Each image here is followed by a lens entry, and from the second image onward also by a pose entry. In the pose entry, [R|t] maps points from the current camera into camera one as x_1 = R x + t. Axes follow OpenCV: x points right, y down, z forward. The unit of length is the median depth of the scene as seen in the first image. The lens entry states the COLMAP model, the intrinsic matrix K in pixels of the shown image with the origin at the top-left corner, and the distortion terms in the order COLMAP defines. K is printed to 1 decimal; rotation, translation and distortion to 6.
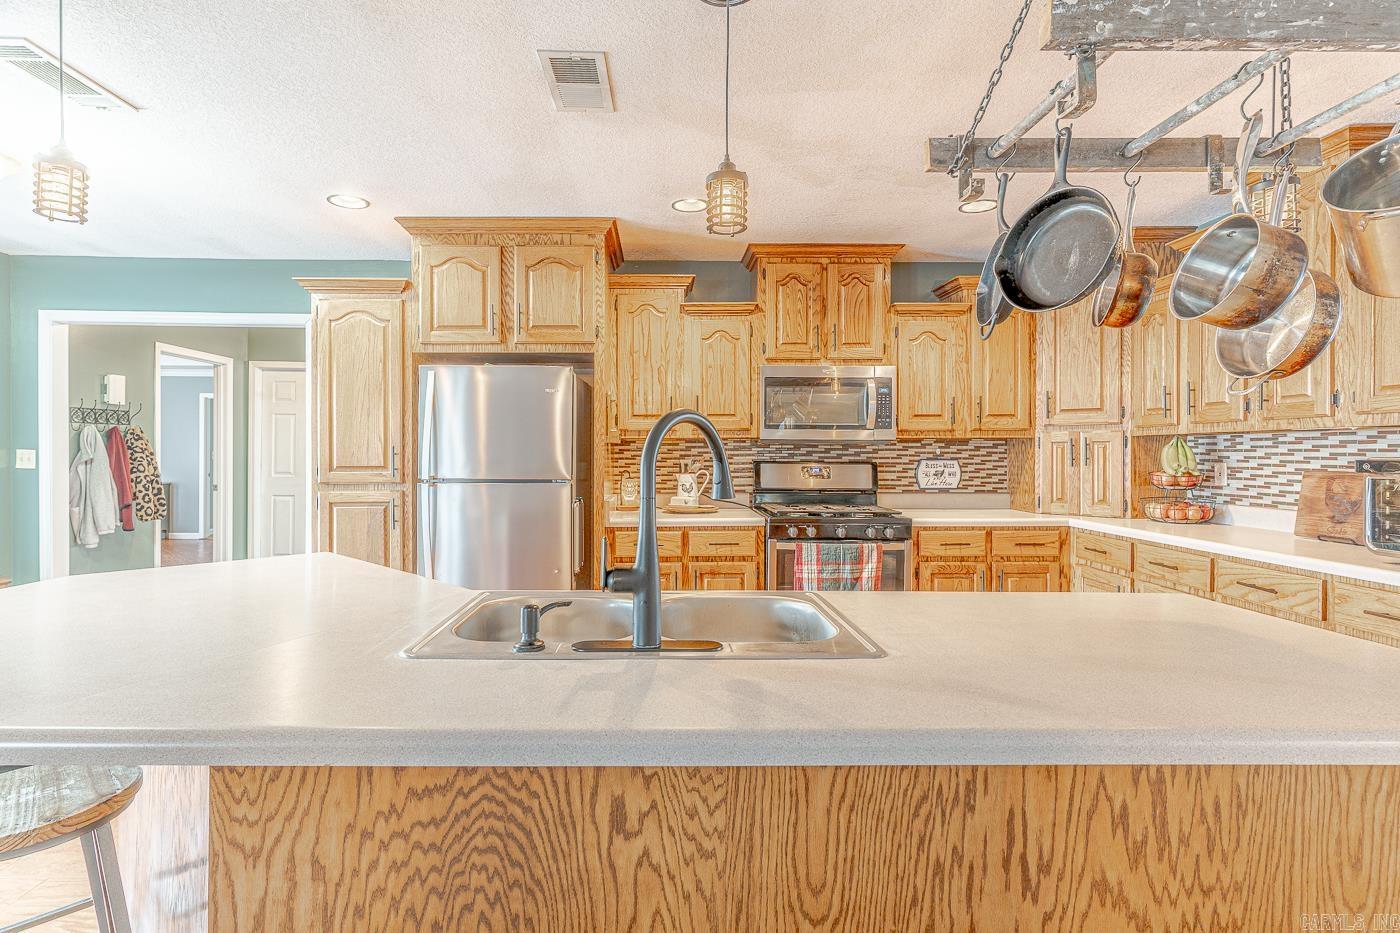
lens RADIAL K [[674.6, 0, 670.2], [0, 674.6, 456.3], [0, 0, 1]] dist [0.000029, 0.001287]
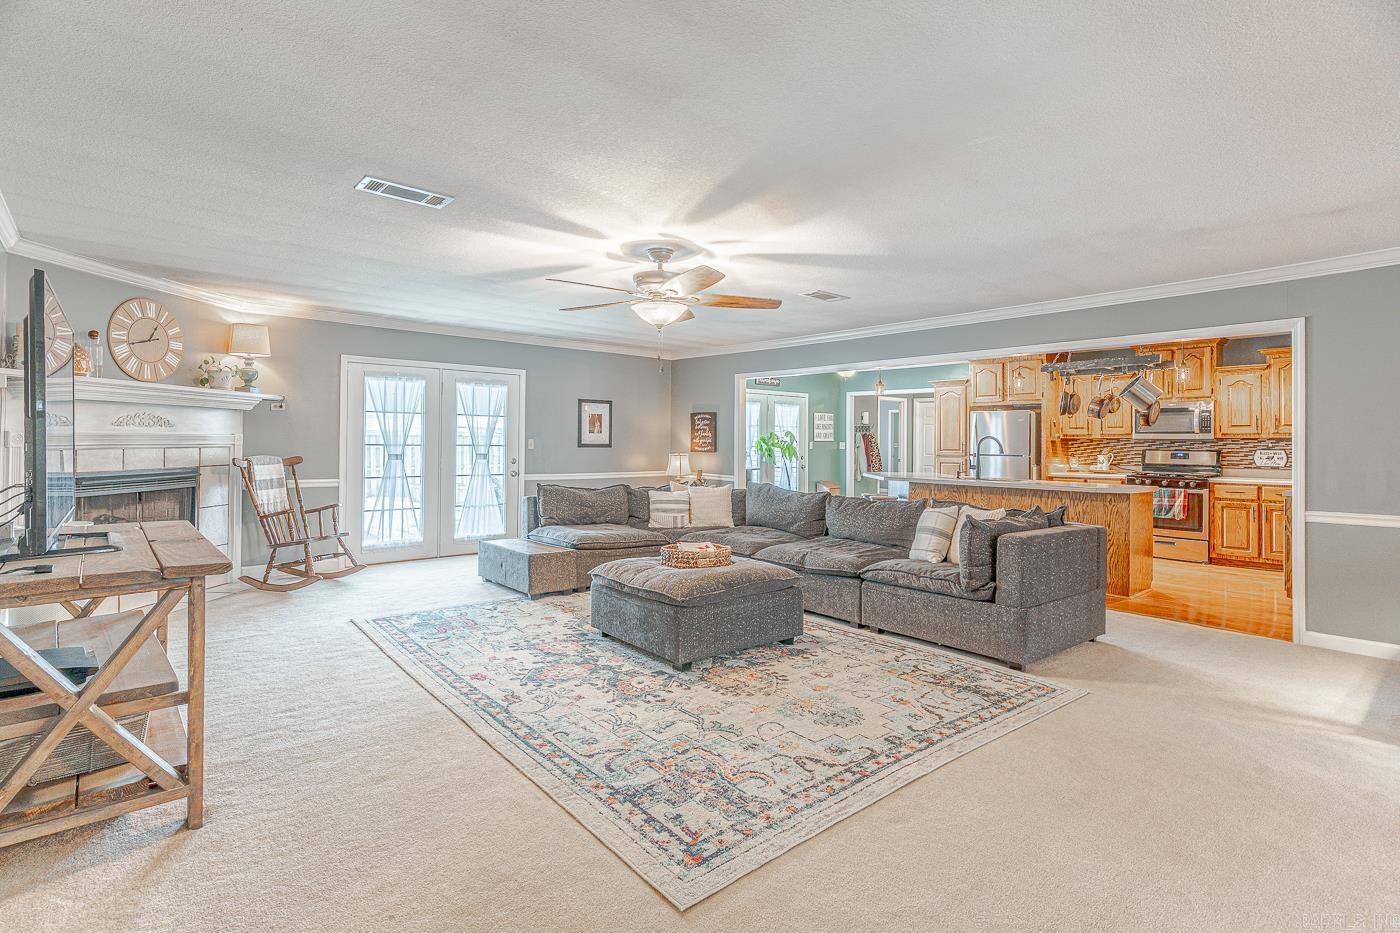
lens RADIAL K [[674.6, 0, 689.7], [0, 674.6, 441.0], [0, 0, 1]] dist [0.000029, 0.001287]
pose [[0.641400, 0.002134, -0.767204, 0.915589], [-0.008943, 0.999949, -0.004695, 0.004161], [0.767155, 0.009872, 0.641386, -1.491804]]
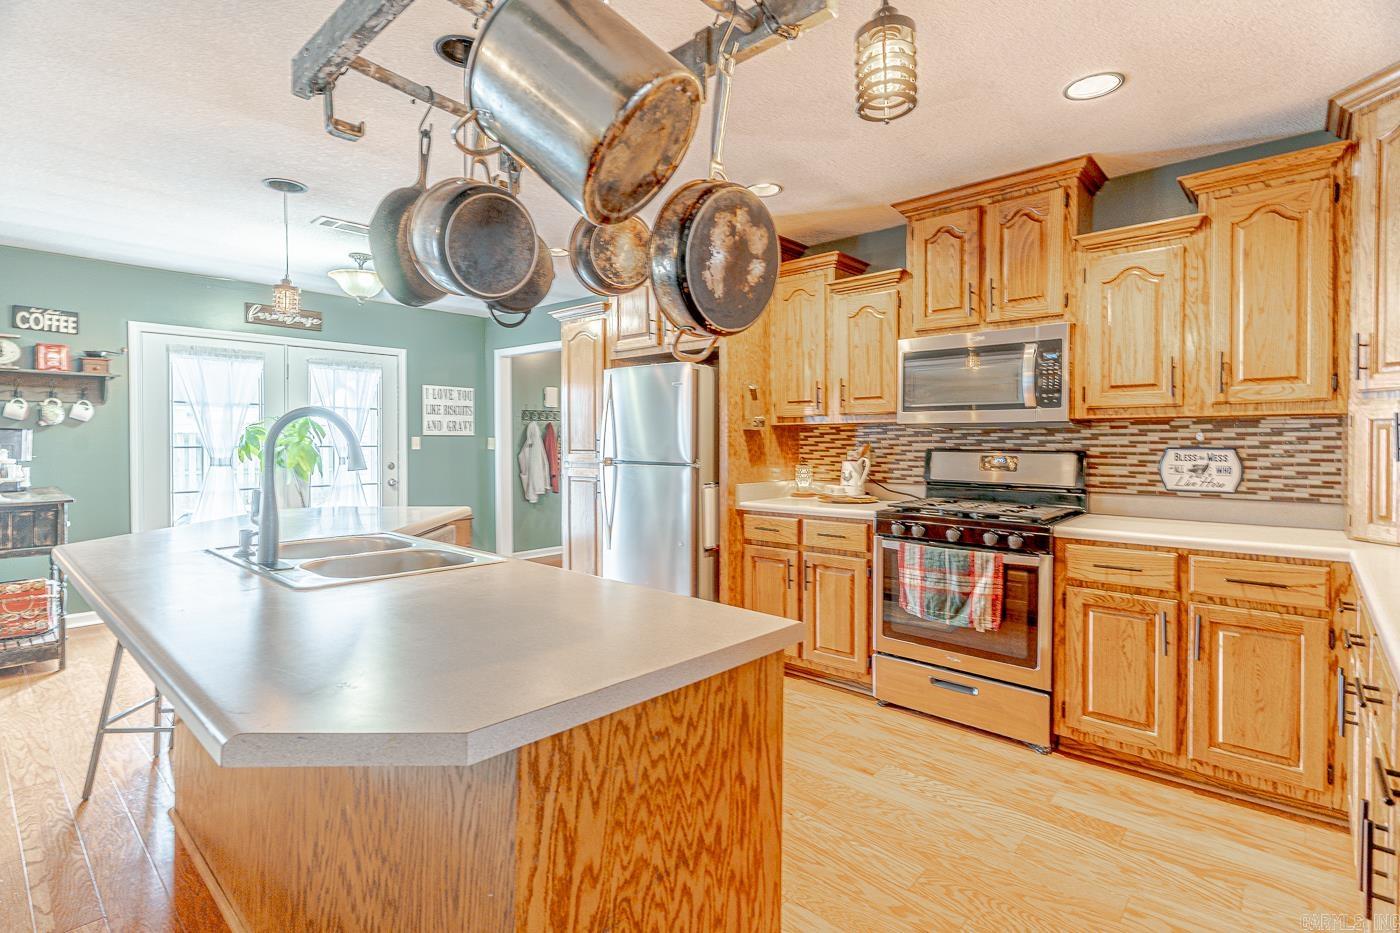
lens RADIAL K [[674.6, 0, 695.2], [0, 674.6, 456.0], [0, 0, 1]] dist [0.000029, 0.001287]
pose [[0.730499, 0.015727, -0.682732, 0.582285], [-0.002907, 0.999797, 0.019920, 0.000204], [0.682907, -0.012567, 0.730397, 0.182365]]
